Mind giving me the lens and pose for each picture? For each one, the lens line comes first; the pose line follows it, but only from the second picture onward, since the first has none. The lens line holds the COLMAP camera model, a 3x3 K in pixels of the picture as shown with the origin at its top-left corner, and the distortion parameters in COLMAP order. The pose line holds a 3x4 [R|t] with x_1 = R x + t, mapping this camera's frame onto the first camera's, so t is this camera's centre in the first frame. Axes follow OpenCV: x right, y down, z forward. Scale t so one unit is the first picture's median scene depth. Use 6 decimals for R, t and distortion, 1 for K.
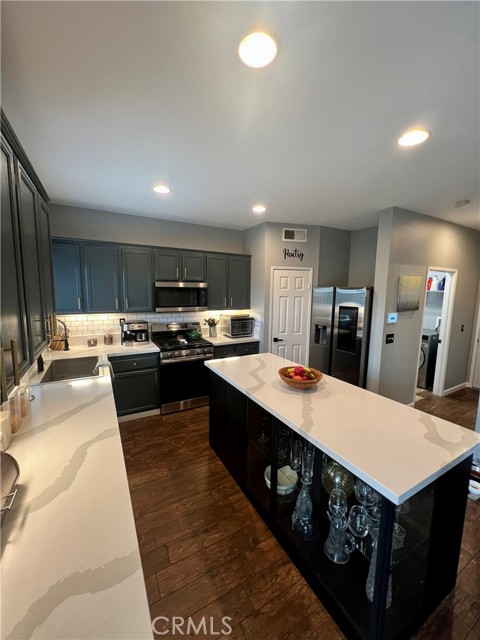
lens RADIAL K [[256.1, 0, 242.6], [0, 256.1, 320.7], [0, 0, 1]] dist [-0.000020, -0.000382]
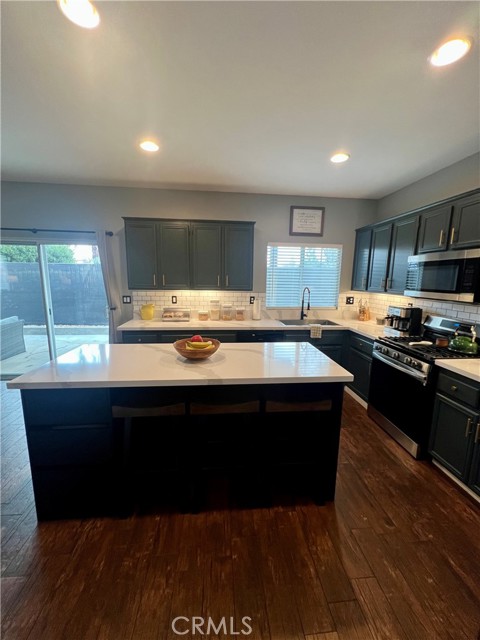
lens RADIAL K [[256.1, 0, 241.0], [0, 256.1, 318.1], [0, 0, 1]] dist [-0.000020, -0.000382]
pose [[-0.409090, 0.123928, -0.904039, 0.518670], [-0.130899, 0.972518, 0.192549, -0.046672], [0.903056, 0.197108, -0.381625, 0.772855]]
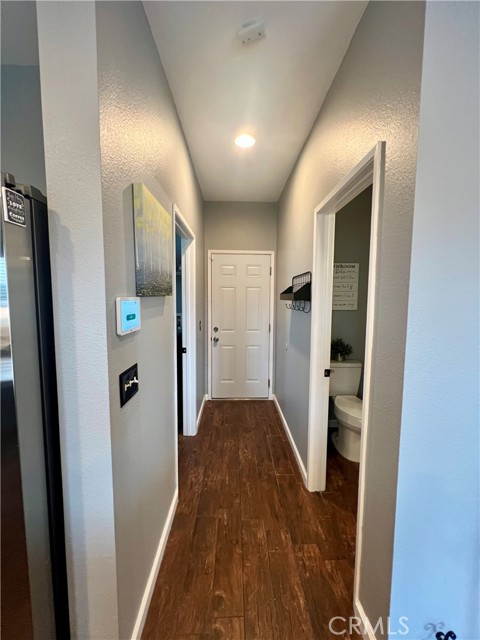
lens RADIAL K [[254.5, 0, 242.0], [0, 254.5, 319.0], [0, 0, 1]] dist [0.002216, 0.000093]
pose [[0.478300, -0.078873, 0.874647, 0.324111], [0.105276, 0.993926, 0.032059, -0.001424], [-0.871863, 0.076746, 0.483699, 0.621300]]
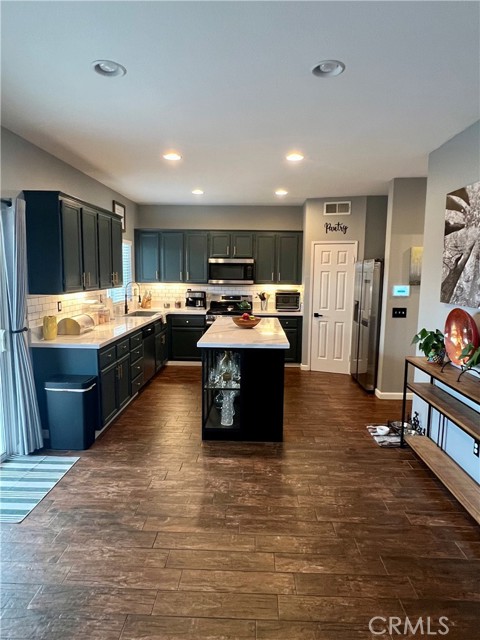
lens RADIAL K [[396.5, 0, 240.0], [0, 396.5, 321.2], [0, 0, 1]] dist [0.001305, -0.000578]
pose [[0.853299, 0.060264, -0.517927, 0.706180], [-0.062416, 0.997962, 0.013286, 0.100929], [0.517672, 0.020990, 0.855322, -0.487719]]
